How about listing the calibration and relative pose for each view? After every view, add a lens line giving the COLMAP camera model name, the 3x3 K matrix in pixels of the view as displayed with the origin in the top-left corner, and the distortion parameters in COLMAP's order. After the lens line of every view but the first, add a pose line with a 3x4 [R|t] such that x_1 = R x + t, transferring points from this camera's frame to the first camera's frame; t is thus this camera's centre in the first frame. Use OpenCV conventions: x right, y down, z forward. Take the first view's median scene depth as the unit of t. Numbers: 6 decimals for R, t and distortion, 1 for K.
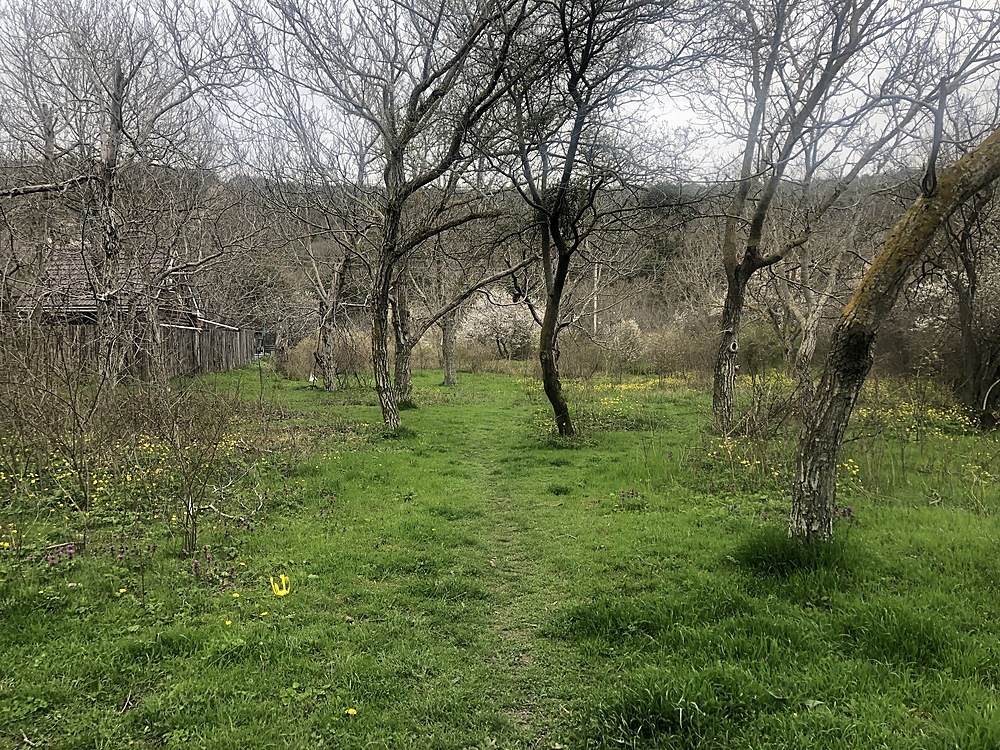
lens RADIAL K [[763.1, 0, 500.0], [0, 763.1, 375.0], [0, 0, 1]] dist [0.006942, -0.001745]
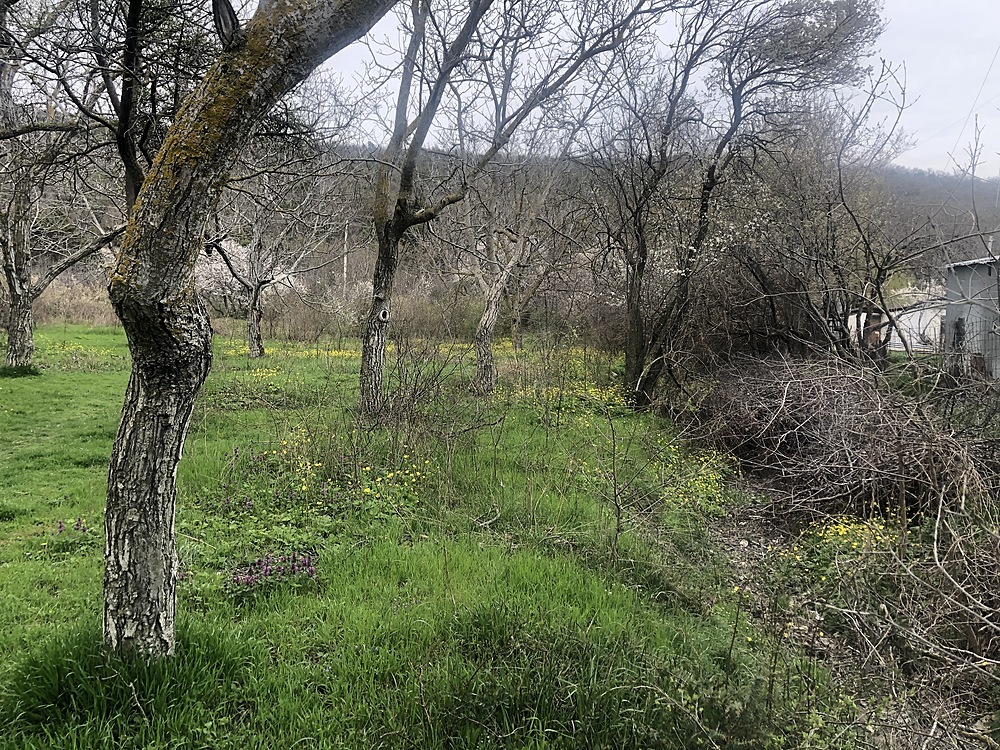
lens RADIAL K [[763.1, 0, 500.0], [0, 763.1, 375.0], [0, 0, 1]] dist [0.006942, -0.001745]
pose [[0.953638, 0.017474, 0.300448, 0.171087], [-0.031920, 0.998555, 0.043240, -0.010626], [-0.299258, -0.050825, 0.952817, 0.124824]]
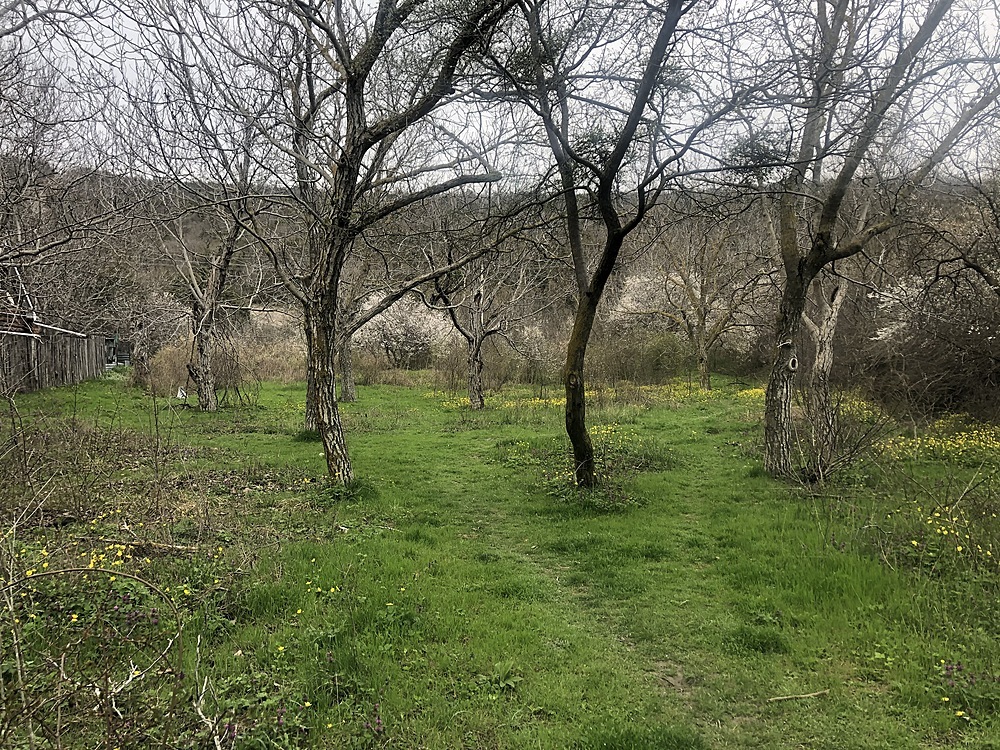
lens RADIAL K [[773.3, 0, 496.9], [0, 773.3, 383.9], [0, 0, 1]] dist [-0.003741, -0.009631]
pose [[0.986421, -0.007561, 0.164063, -0.116119], [0.007030, 0.999968, 0.003816, -0.022017], [-0.164087, -0.002610, 0.986442, 0.278785]]
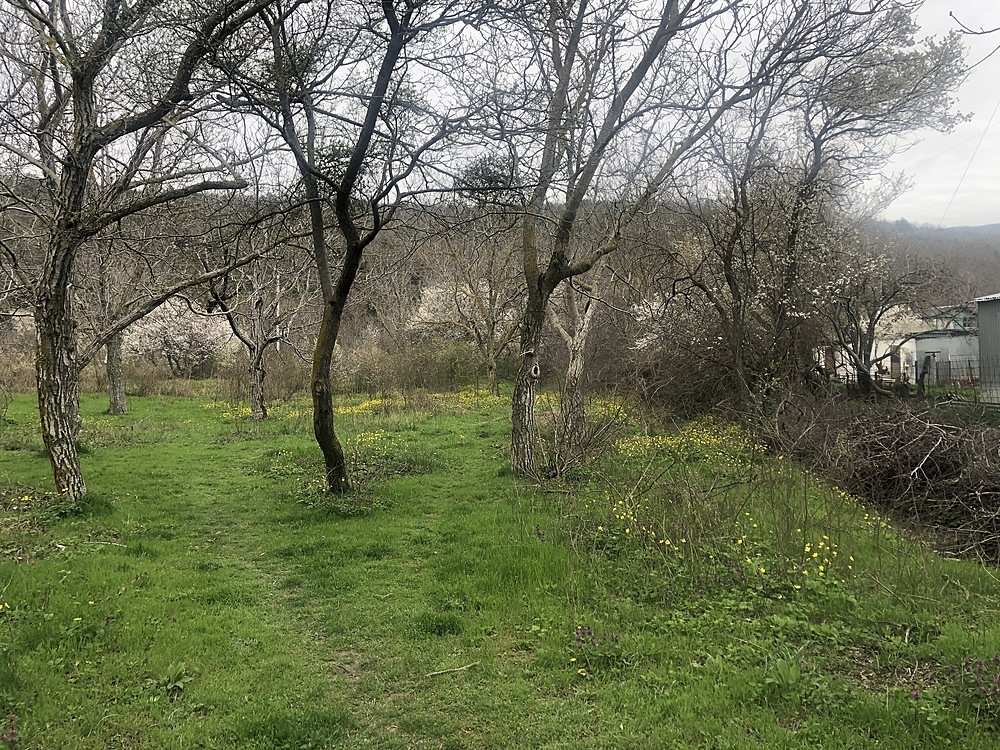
lens RADIAL K [[771.8, 0, 500.0], [0, 771.8, 375.0], [0, 0, 1]] dist [-0.003819, -0.035535]
pose [[0.913626, -0.008794, 0.406460, -0.071713], [0.016626, 0.999738, -0.015742, -0.020066], [-0.406215, 0.021140, 0.913533, 0.244465]]
